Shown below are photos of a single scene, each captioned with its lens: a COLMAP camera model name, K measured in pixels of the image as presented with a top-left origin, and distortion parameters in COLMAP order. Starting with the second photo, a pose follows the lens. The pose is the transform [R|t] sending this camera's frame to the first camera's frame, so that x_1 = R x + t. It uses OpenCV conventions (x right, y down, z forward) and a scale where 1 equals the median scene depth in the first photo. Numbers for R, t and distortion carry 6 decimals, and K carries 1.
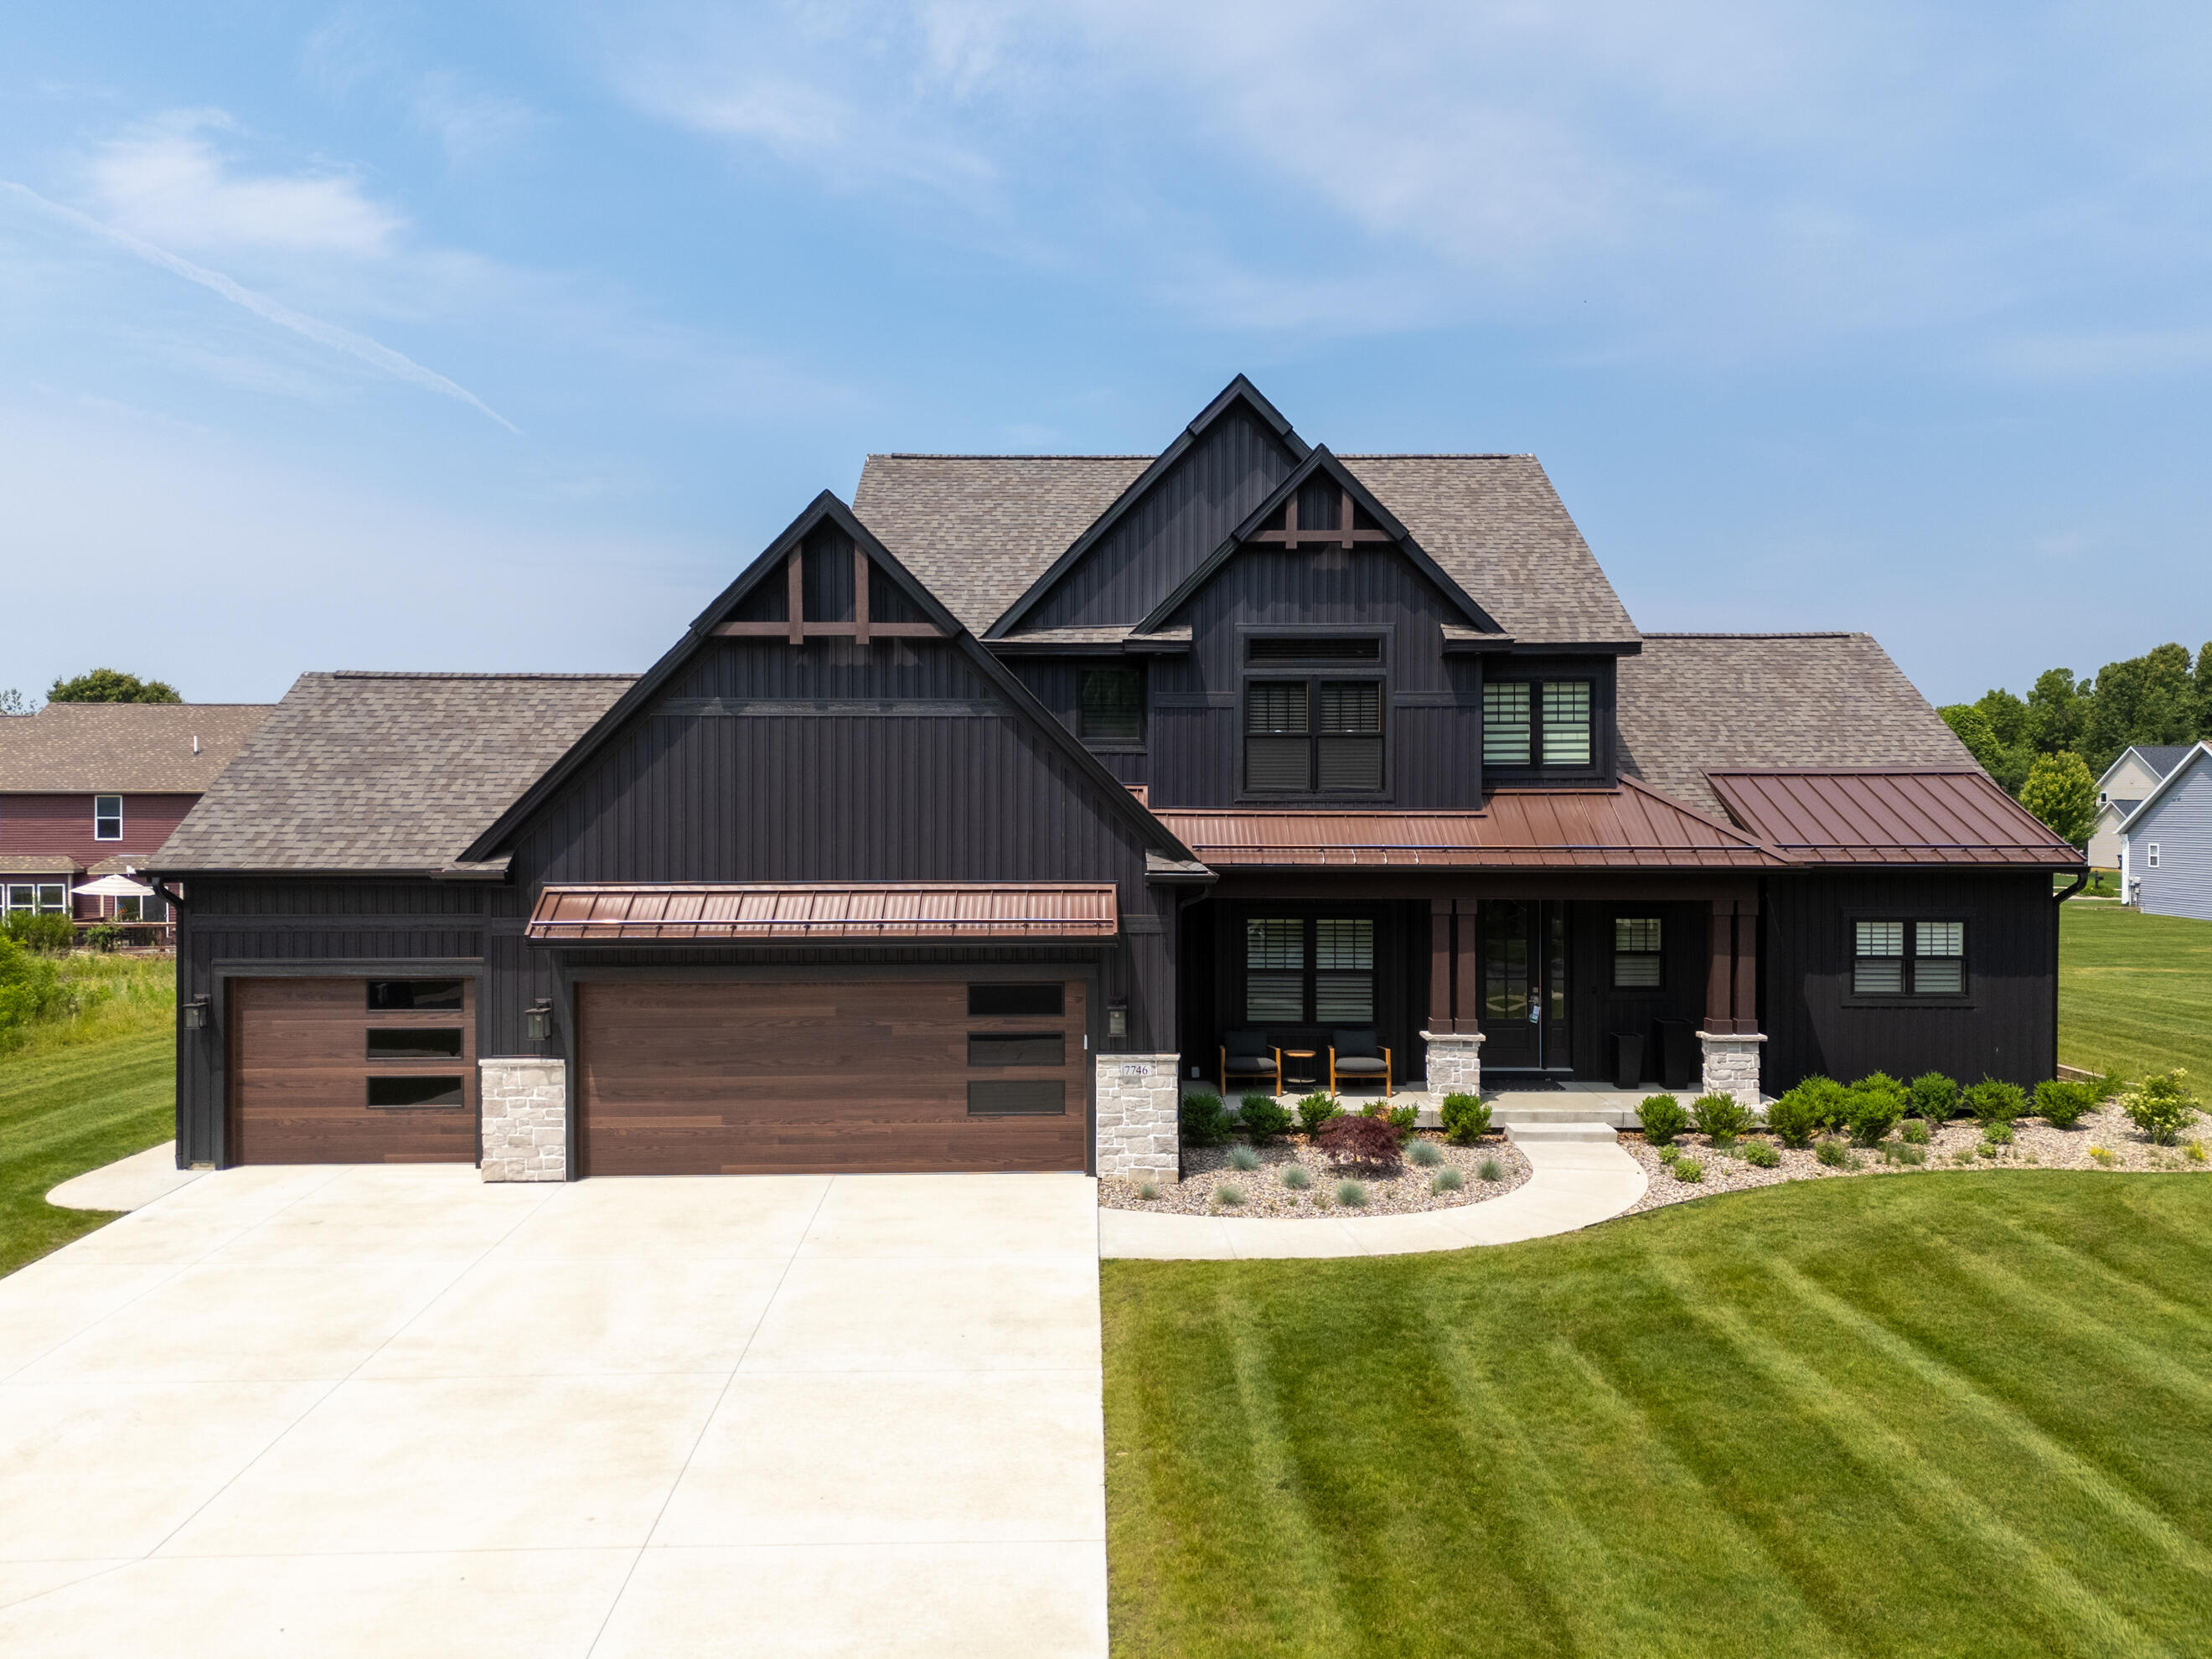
lens RADIAL K [[1645.6, 0, 1106.0], [0, 1645.6, 829.5], [0, 0, 1]] dist [0.055351, -0.000068]
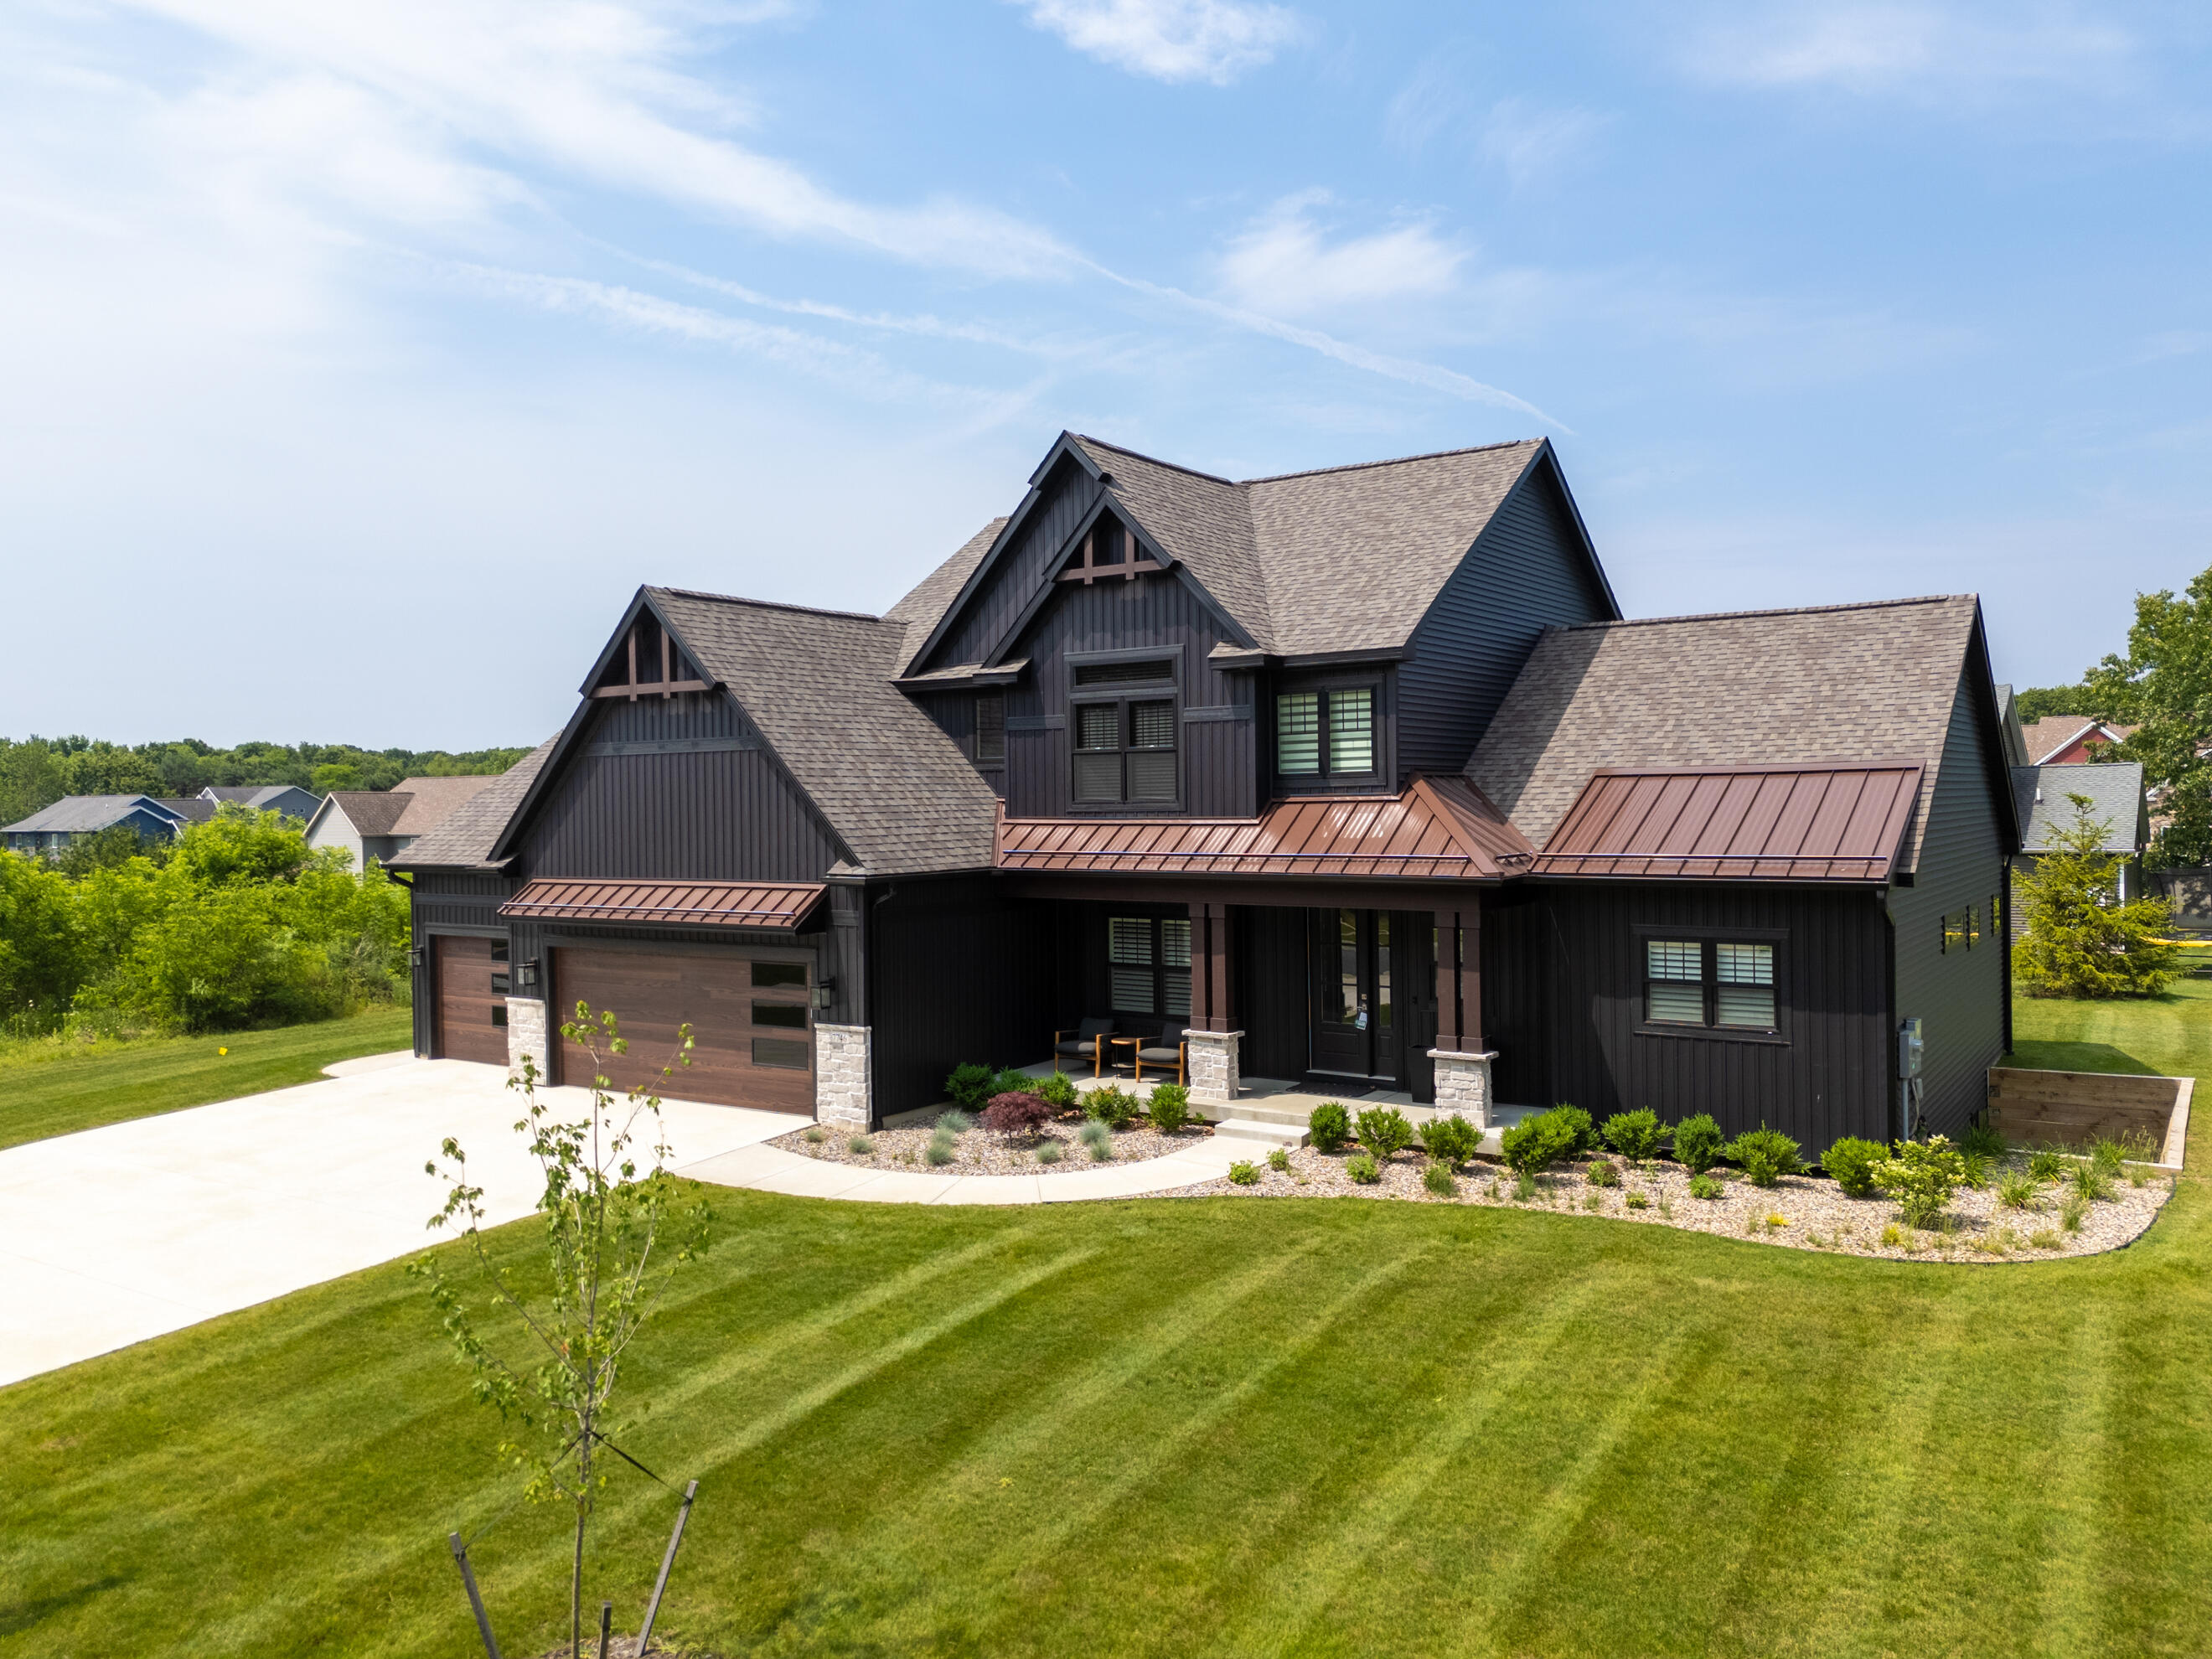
lens RADIAL K [[1626.7, 0, 1104.7], [0, 1626.7, 814.5], [0, 0, 1]] dist [0.096379, -0.090028]
pose [[0.818344, -0.006216, -0.574695, 0.752969], [0.005396, 0.999981, -0.003132, -0.011923], [0.574703, -0.000539, 0.818362, 0.108299]]
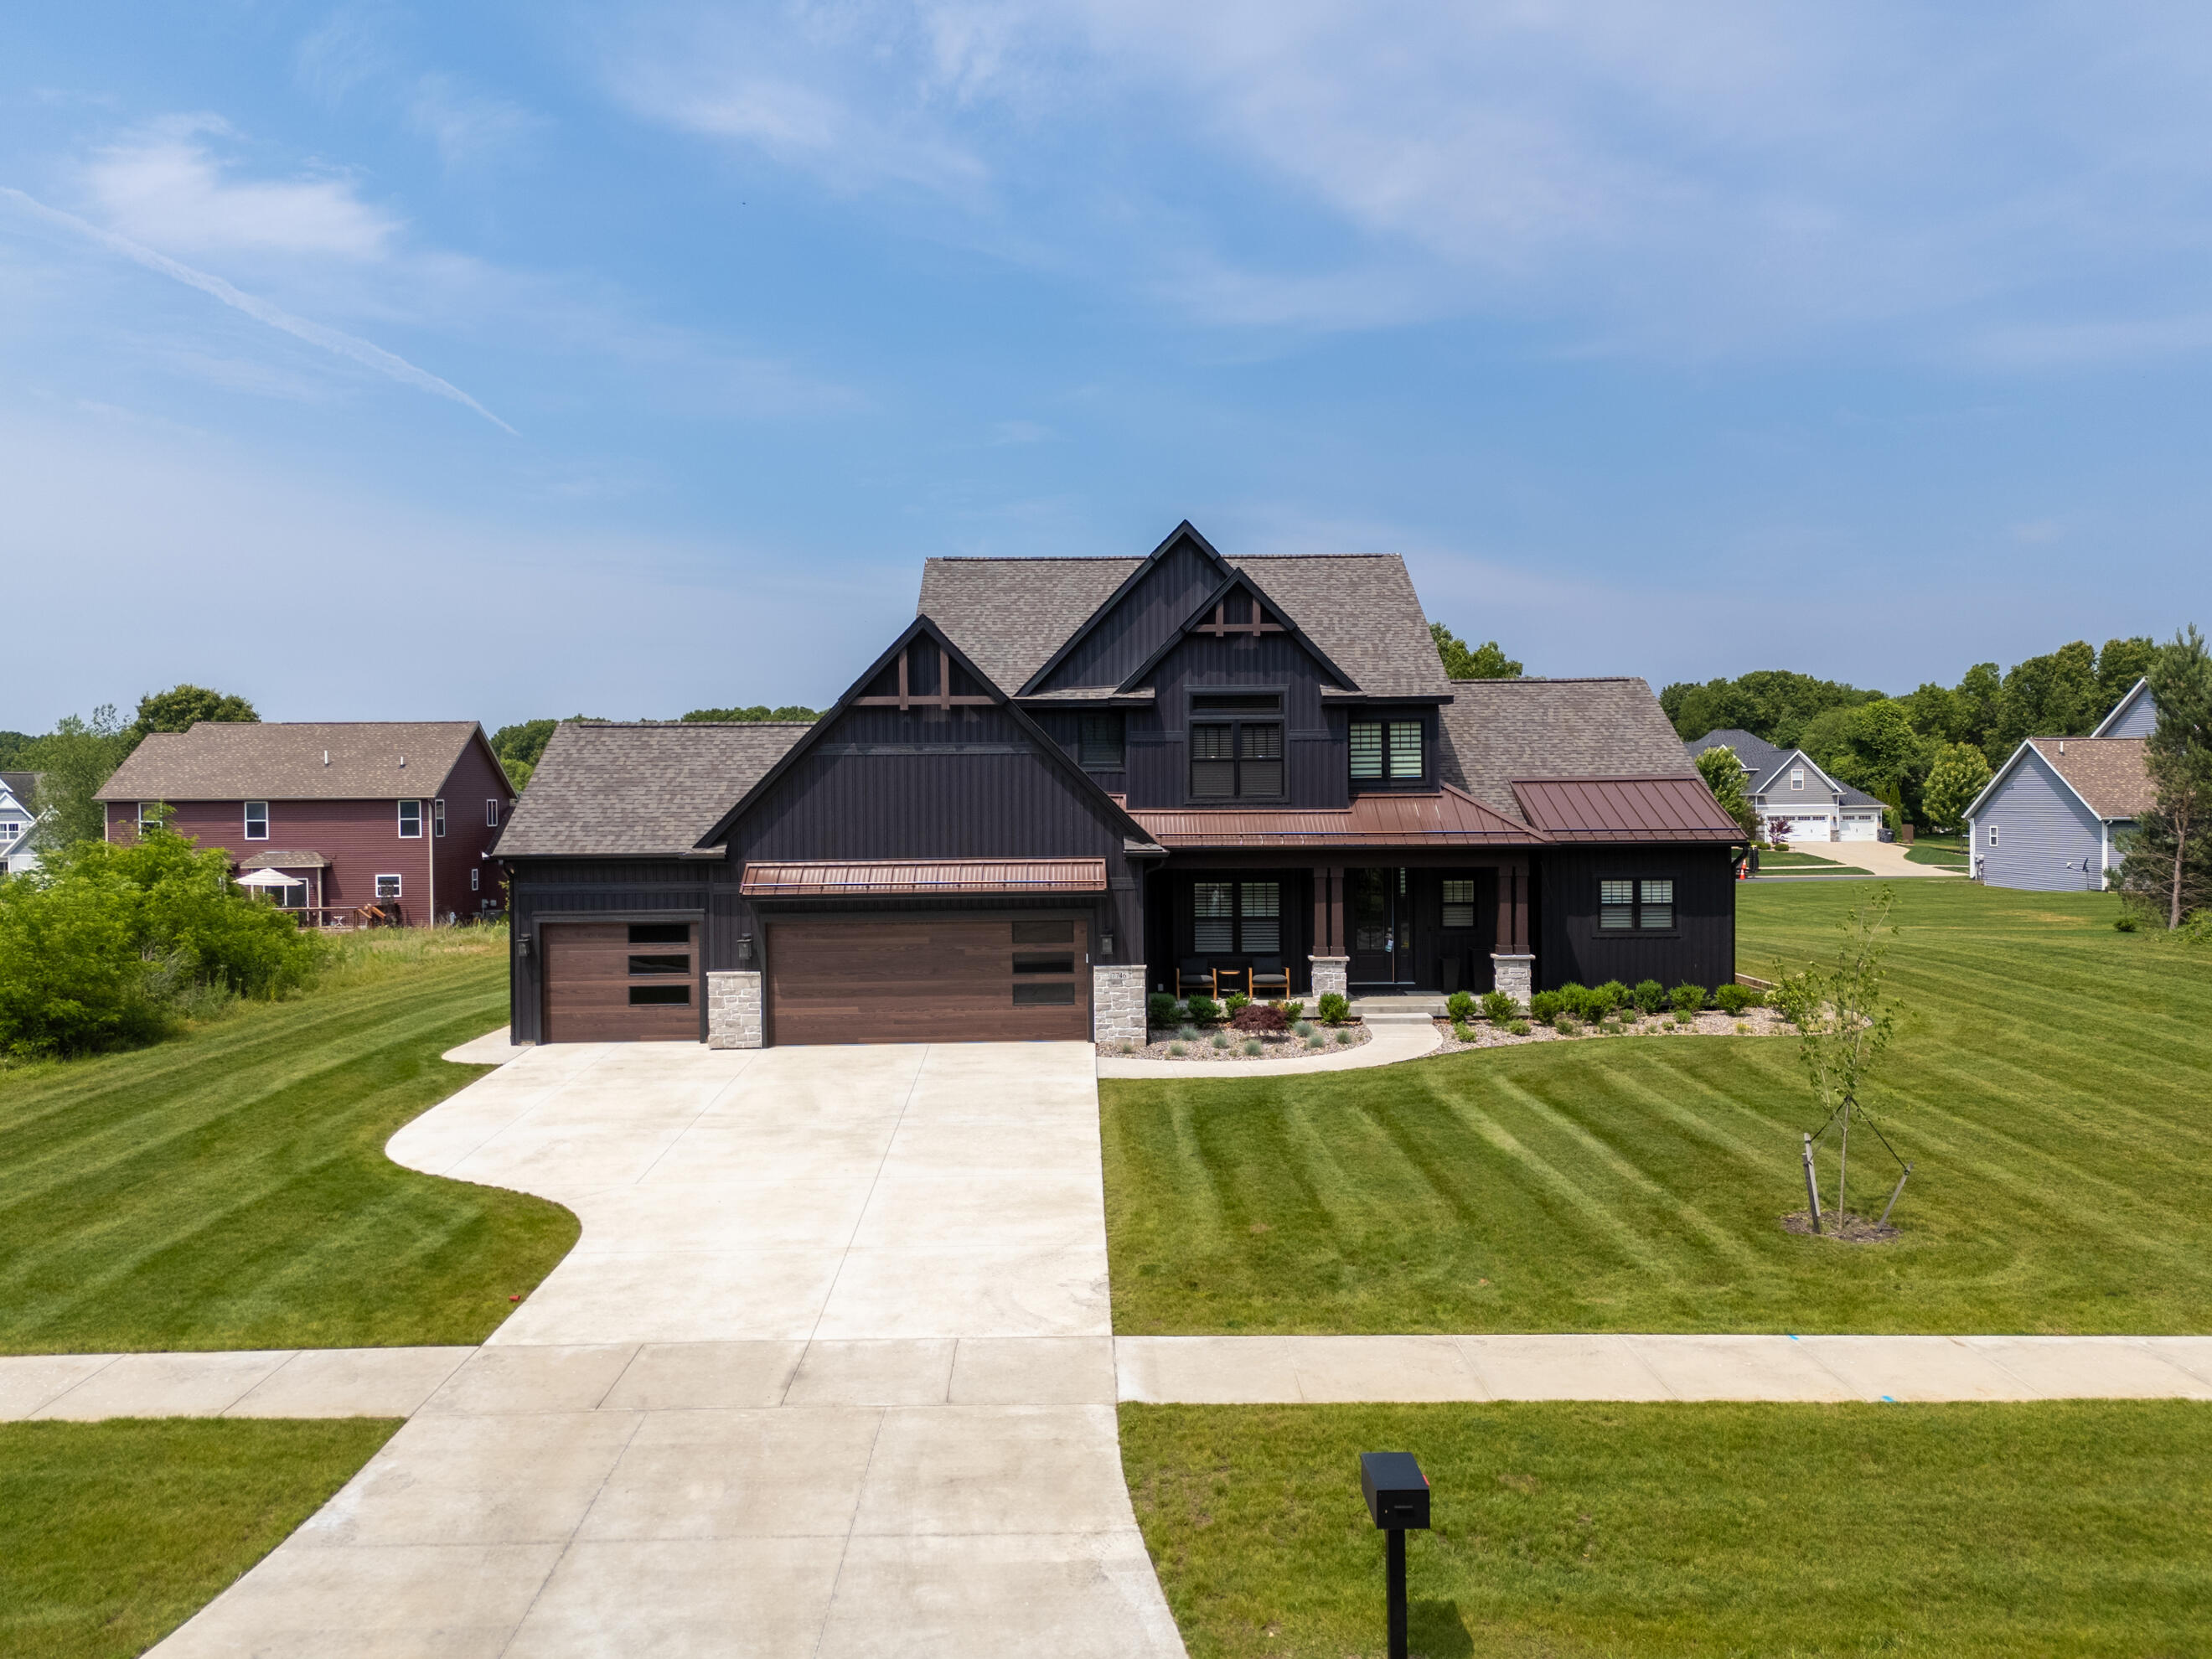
lens RADIAL K [[1626.7, 0, 1104.7], [0, 1626.7, 814.5], [0, 0, 1]] dist [0.096379, -0.090028]
pose [[0.999952, -0.009509, 0.002342, 0.002202], [0.009517, 0.999948, -0.003737, -0.002796], [-0.002307, 0.003759, 0.999990, -0.492653]]
